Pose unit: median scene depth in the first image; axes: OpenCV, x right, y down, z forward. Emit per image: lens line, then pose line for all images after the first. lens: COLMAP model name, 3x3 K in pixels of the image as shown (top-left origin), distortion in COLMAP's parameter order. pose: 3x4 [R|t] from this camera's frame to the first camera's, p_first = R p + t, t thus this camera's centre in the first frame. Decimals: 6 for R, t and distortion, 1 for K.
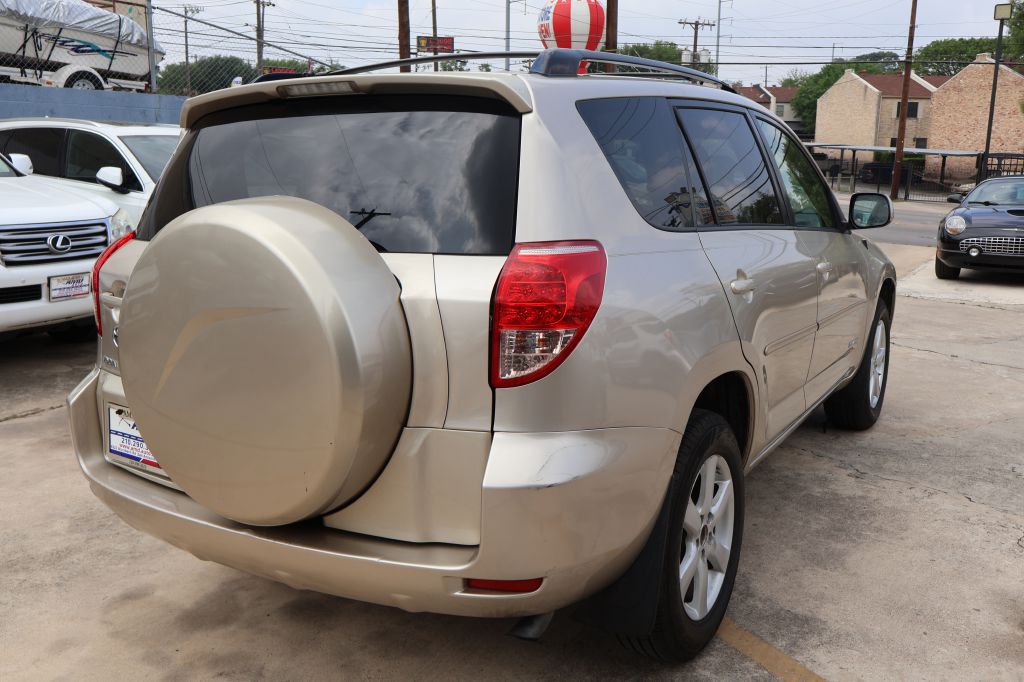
lens RADIAL K [[913.1, 0, 512.0], [0, 913.1, 341.0], [0, 0, 1]] dist [0.002033, 0.013316]
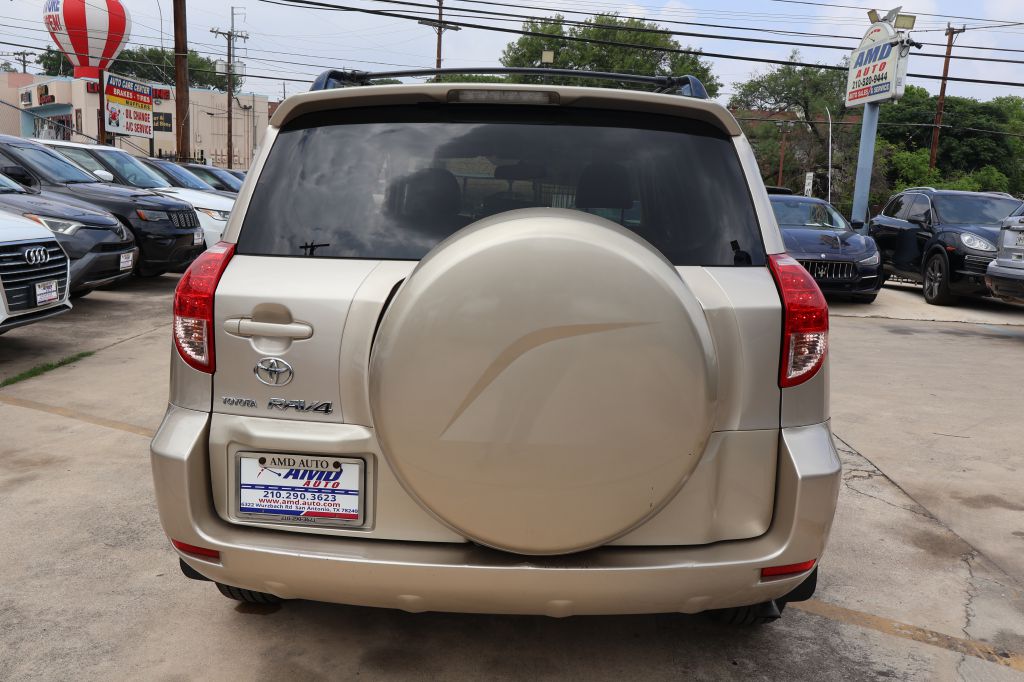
lens RADIAL K [[910.1, 0, 506.2], [0, 910.1, 334.5], [0, 0, 1]] dist [0.012160, 0.004152]
pose [[0.872225, -0.049521, 0.486591, -0.150434], [0.059900, 0.998188, -0.005786, -0.004583], [-0.485423, 0.034194, 0.873611, 0.037772]]
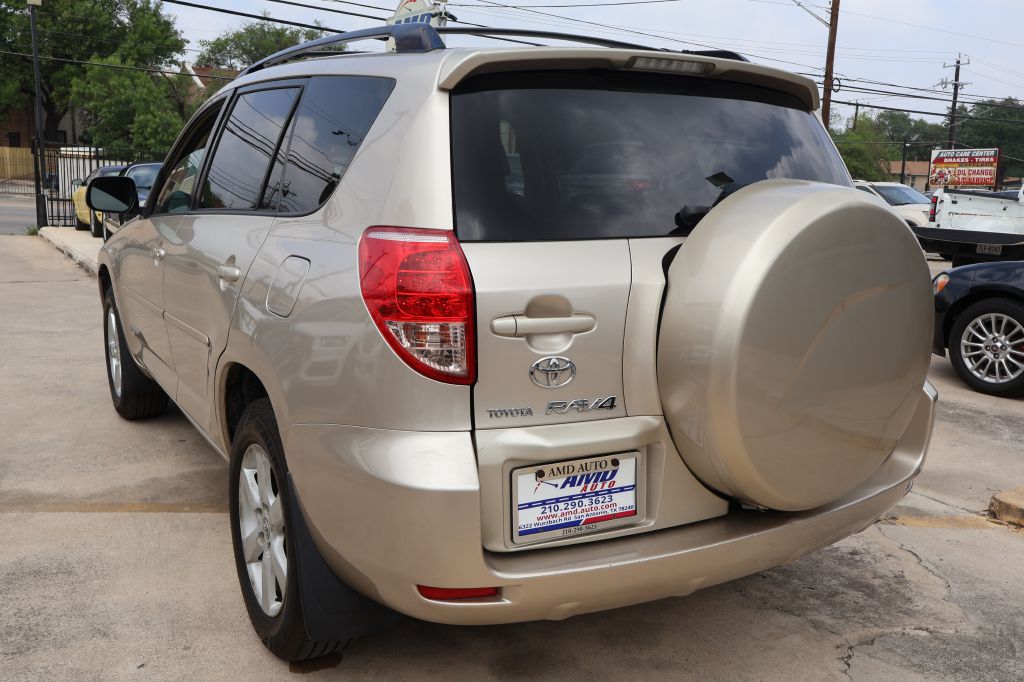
lens RADIAL K [[910.1, 0, 506.2], [0, 910.1, 334.5], [0, 0, 1]] dist [0.012160, 0.004152]
pose [[0.471560, -0.153392, 0.868390, -0.252481], [0.146226, 0.984724, 0.094537, -0.025416], [-0.869626, 0.082402, 0.486787, 0.155457]]
